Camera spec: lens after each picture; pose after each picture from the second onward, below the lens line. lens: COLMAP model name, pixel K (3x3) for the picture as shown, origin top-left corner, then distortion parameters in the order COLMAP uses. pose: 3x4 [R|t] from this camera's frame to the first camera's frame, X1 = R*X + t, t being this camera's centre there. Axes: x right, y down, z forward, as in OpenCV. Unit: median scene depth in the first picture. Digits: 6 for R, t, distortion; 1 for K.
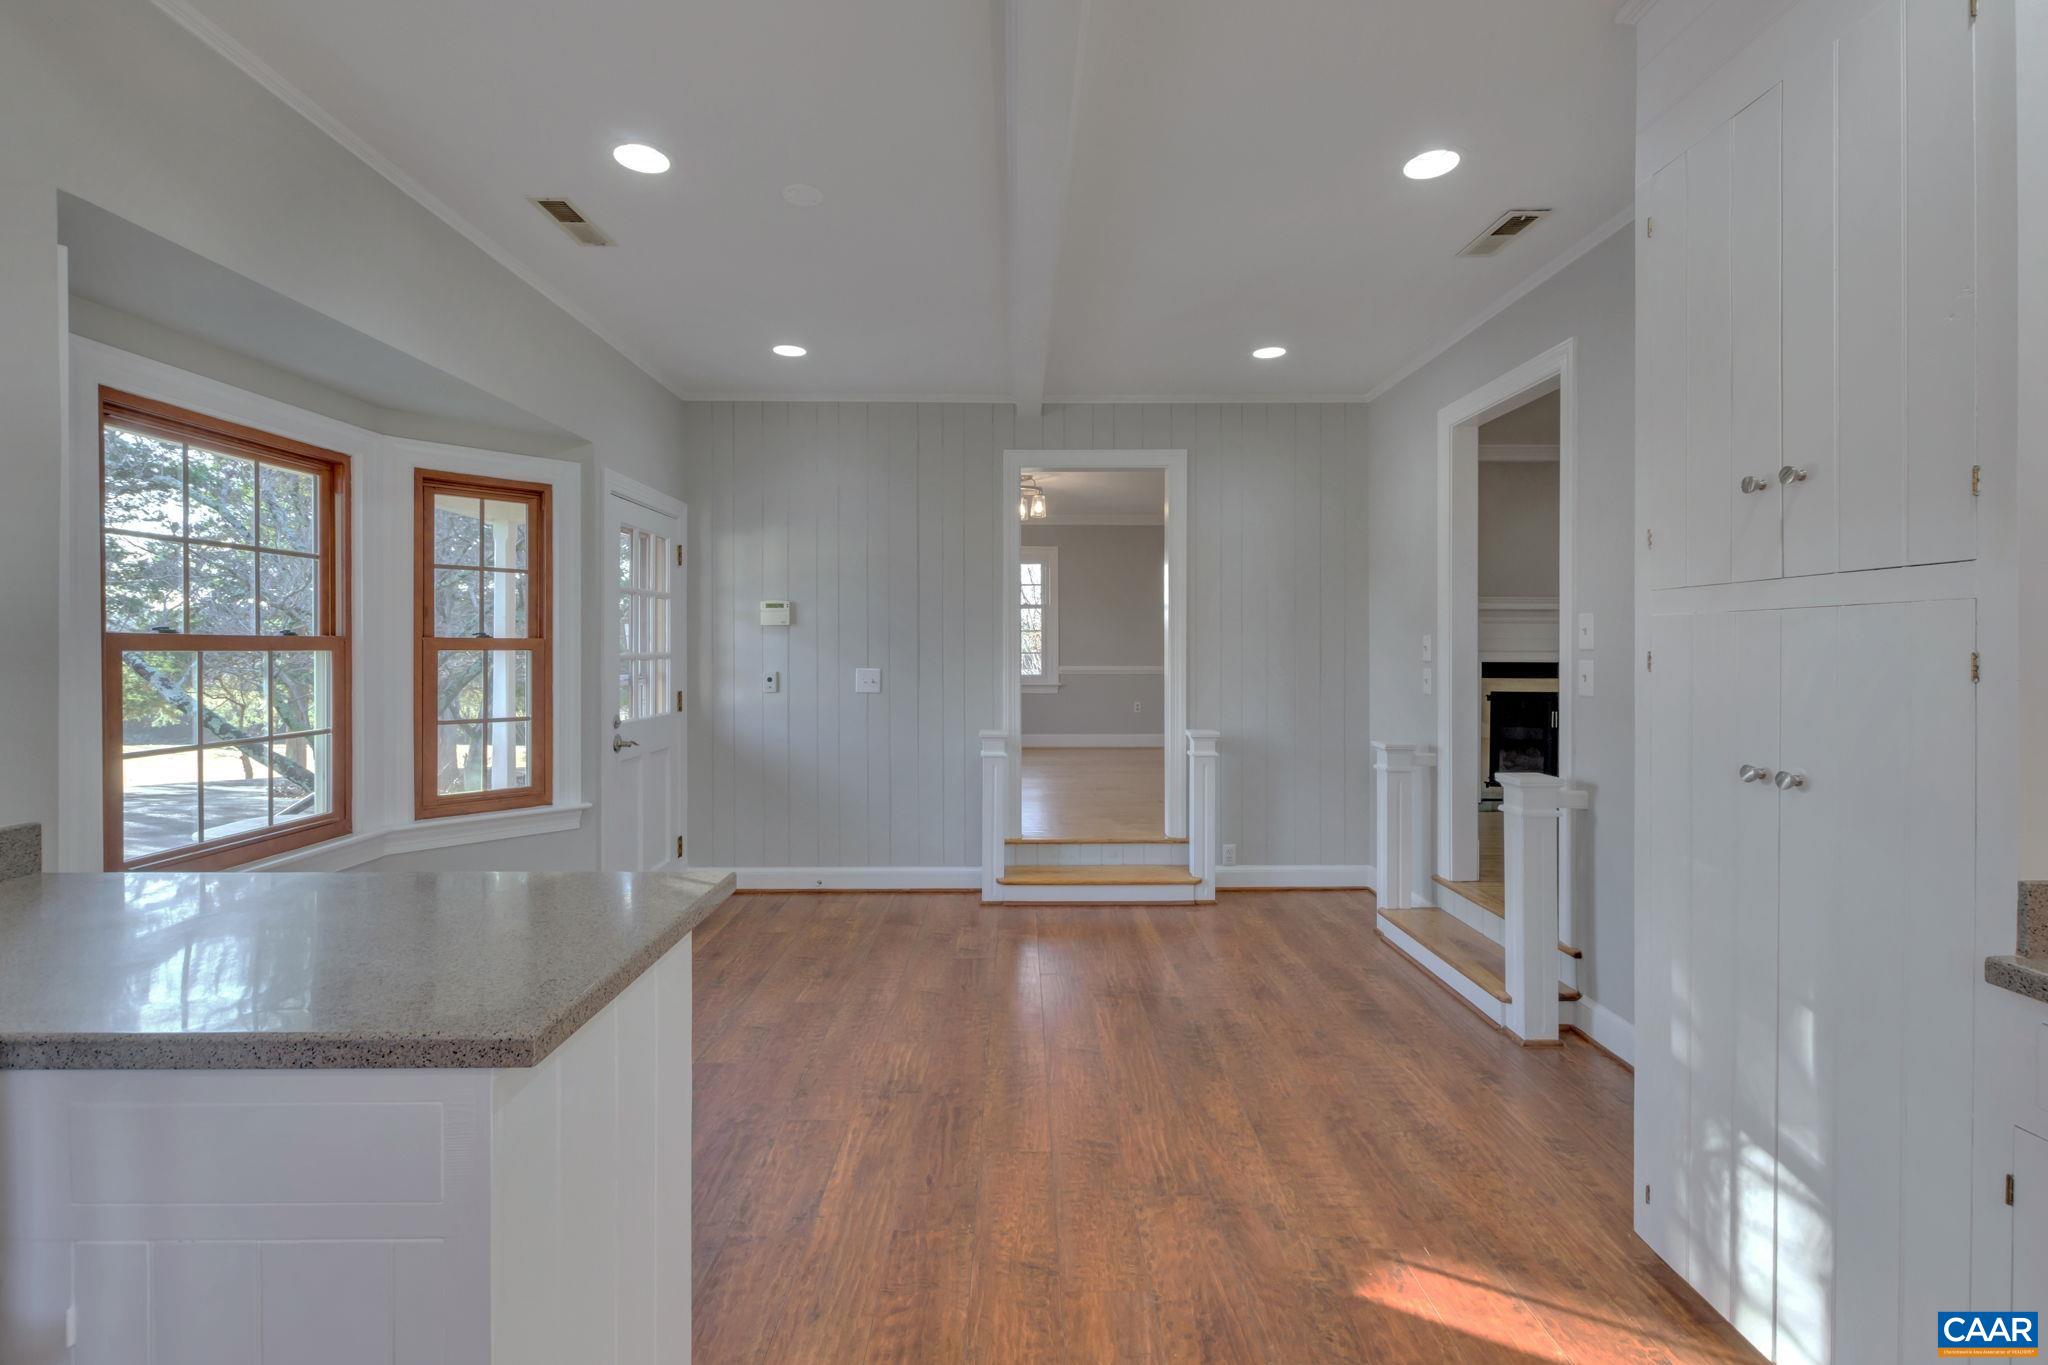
lens RADIAL K [[927.5, 0, 1036.5], [0, 927.5, 652.2], [0, 0, 1]] dist [0.003474, 0.000647]
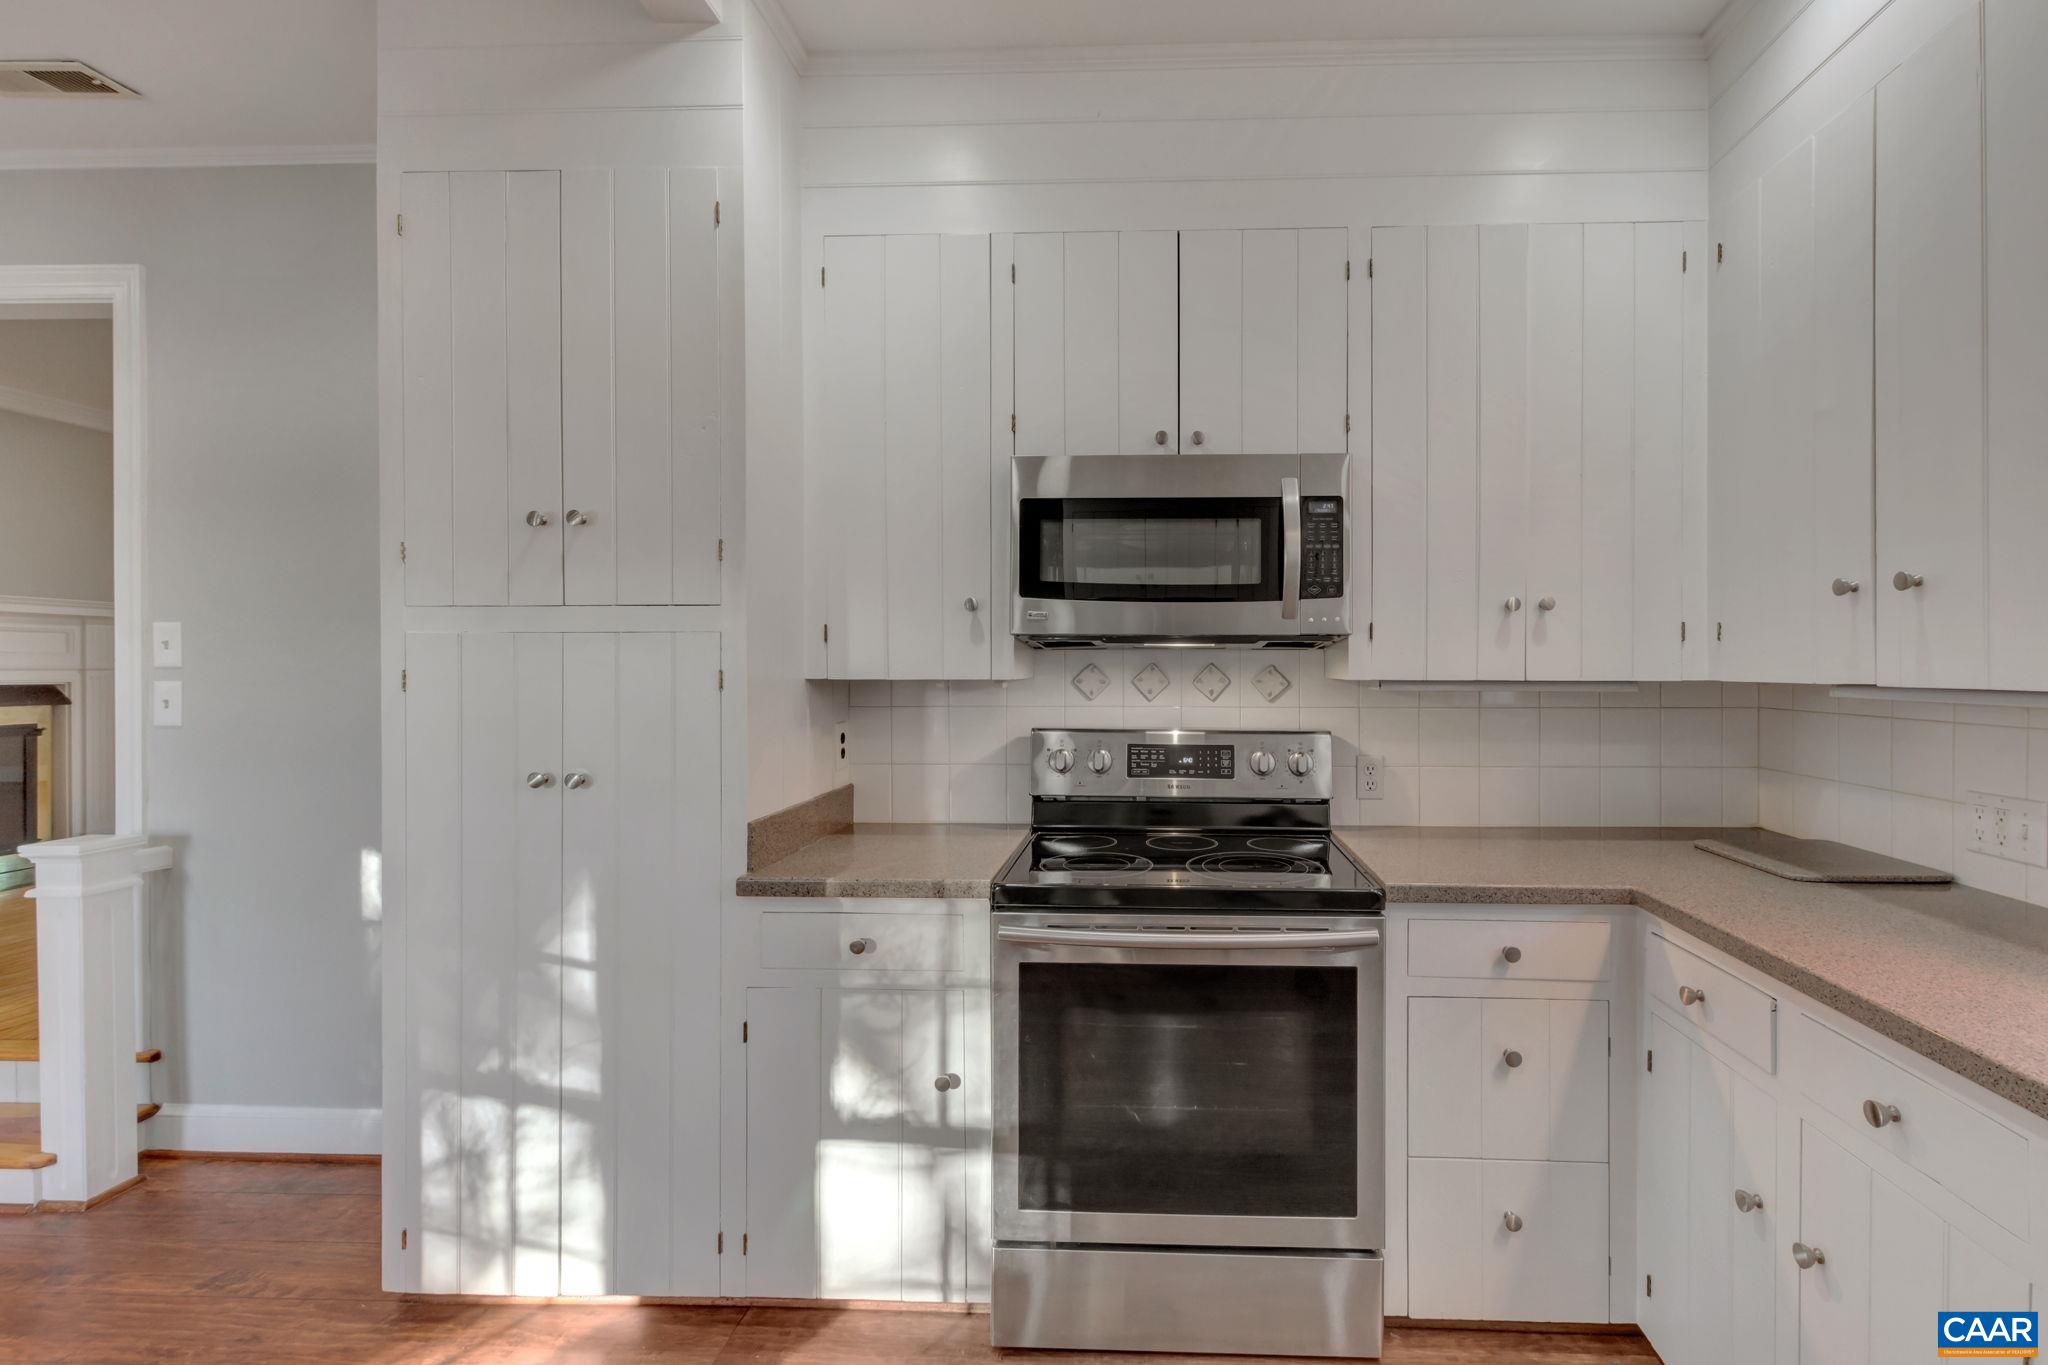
lens RADIAL K [[927.5, 0, 1148.8], [0, 927.5, 668.9], [0, 0, 1]] dist [0.003474, 0.000647]
pose [[0.036310, -0.001409, 0.999340, -0.229289], [0.002979, 0.999995, 0.001302, -0.000509], [-0.999336, 0.002930, 0.036314, 0.172635]]
